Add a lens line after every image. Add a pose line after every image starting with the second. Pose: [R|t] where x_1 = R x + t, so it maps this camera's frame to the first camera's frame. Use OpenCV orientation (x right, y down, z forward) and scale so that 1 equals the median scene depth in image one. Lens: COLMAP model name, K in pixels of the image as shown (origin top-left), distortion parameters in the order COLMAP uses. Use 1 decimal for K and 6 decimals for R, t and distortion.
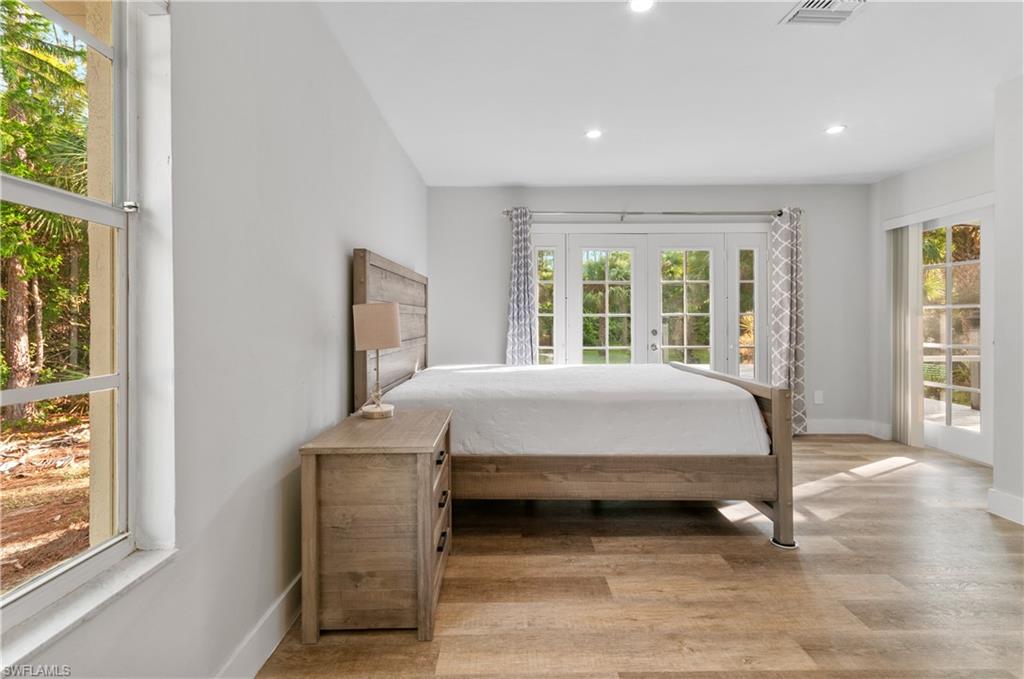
lens RADIAL K [[456.9, 0, 512.4], [0, 456.9, 317.9], [0, 0, 1]] dist [0.000607, -0.000022]
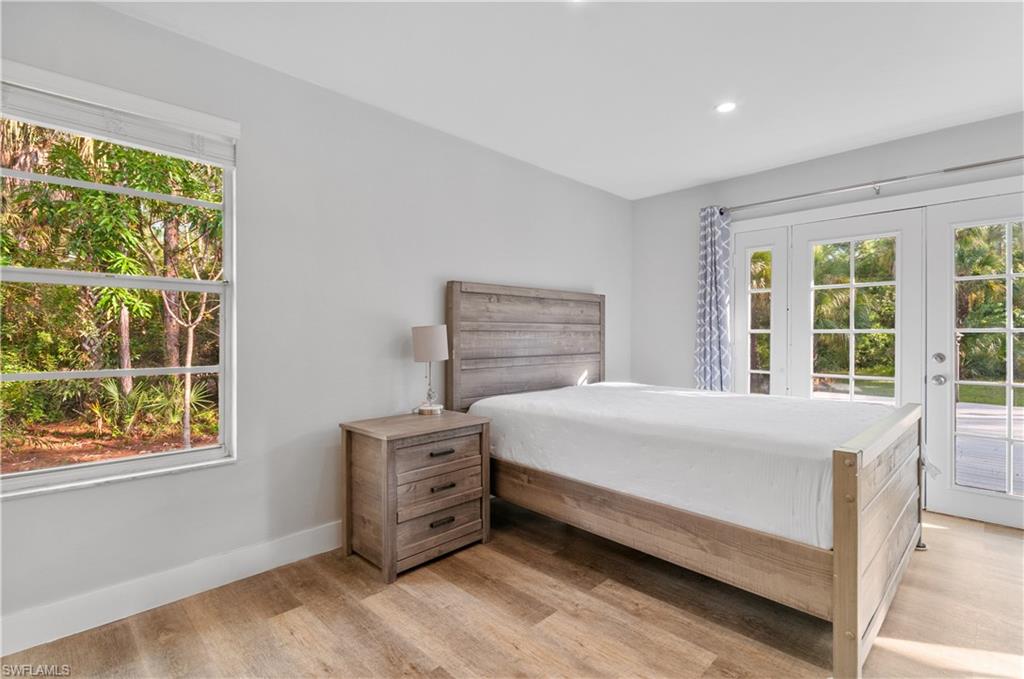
lens RADIAL K [[474.6, 0, 516.8], [0, 474.6, 338.6], [0, 0, 1]] dist [0.001143, -0.000081]
pose [[0.702597, 0.004608, -0.711573, 0.726550], [0.001130, 0.999971, 0.007591, -0.002661], [0.711587, -0.006138, 0.702571, 0.219831]]
